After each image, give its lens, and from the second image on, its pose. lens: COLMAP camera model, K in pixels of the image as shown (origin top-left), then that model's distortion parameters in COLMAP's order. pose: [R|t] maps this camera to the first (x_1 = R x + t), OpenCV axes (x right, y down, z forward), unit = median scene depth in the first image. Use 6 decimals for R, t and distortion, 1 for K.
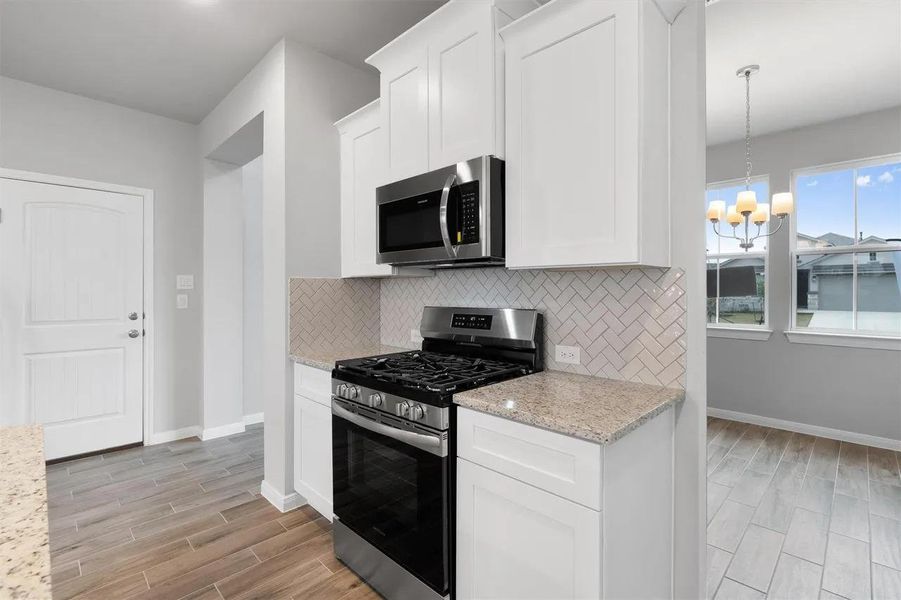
lens RADIAL K [[410.4, 0, 456.4], [0, 410.4, 293.3], [0, 0, 1]] dist [-0.004329, -0.000925]
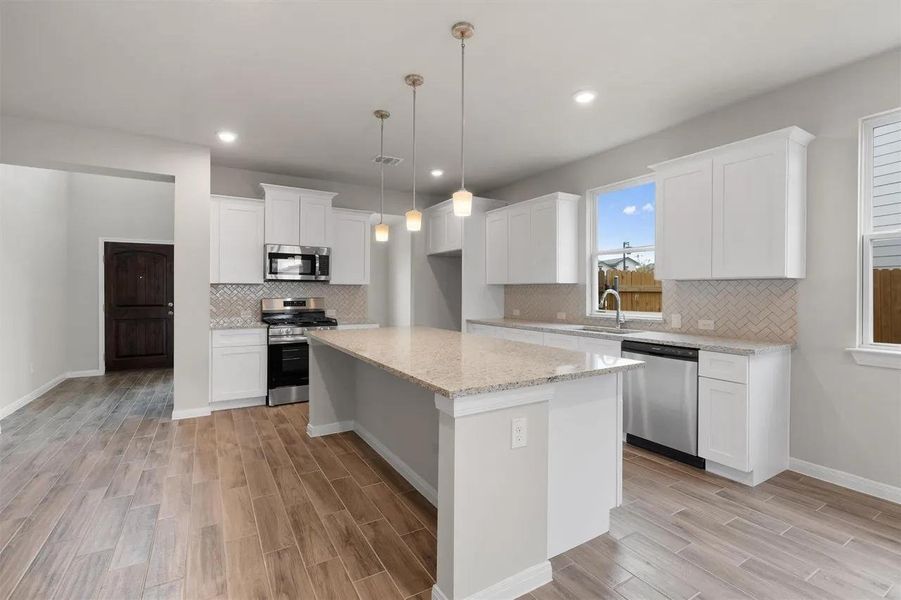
lens RADIAL K [[410.4, 0, 444.8], [0, 410.4, 292.1], [0, 0, 1]] dist [-0.004329, -0.000925]
pose [[0.257569, 0.002243, 0.966257, -1.651298], [0.005518, 0.999978, -0.003792, 0.011602], [-0.966244, 0.006308, 0.257551, -0.390269]]
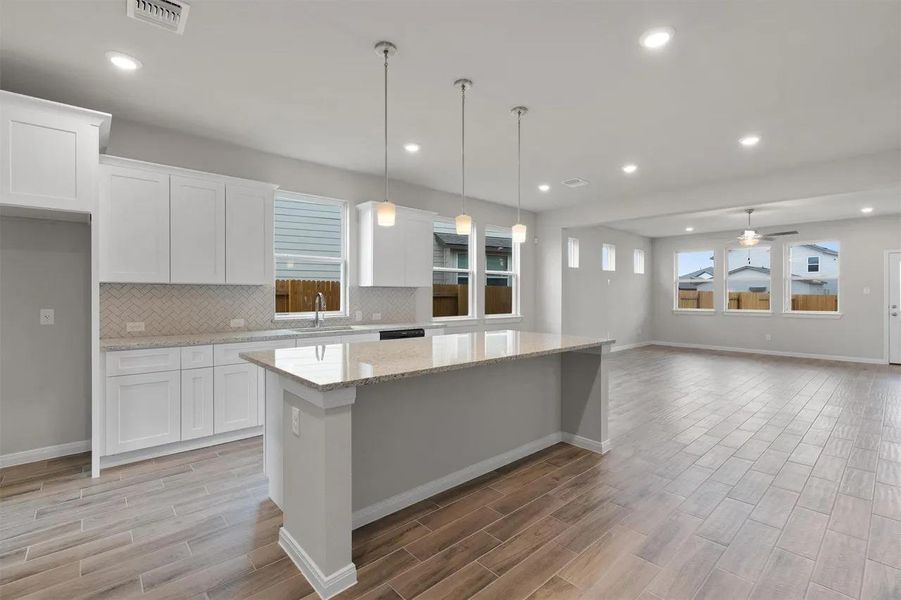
lens RADIAL K [[410.4, 0, 445.4], [0, 410.4, 295.6], [0, 0, 1]] dist [-0.004329, -0.000925]
pose [[-0.998297, -0.001645, 0.058306, -0.661820], [-0.000999, 0.999938, 0.011109, -0.007630], [-0.058321, 0.011032, -0.998237, 1.036517]]
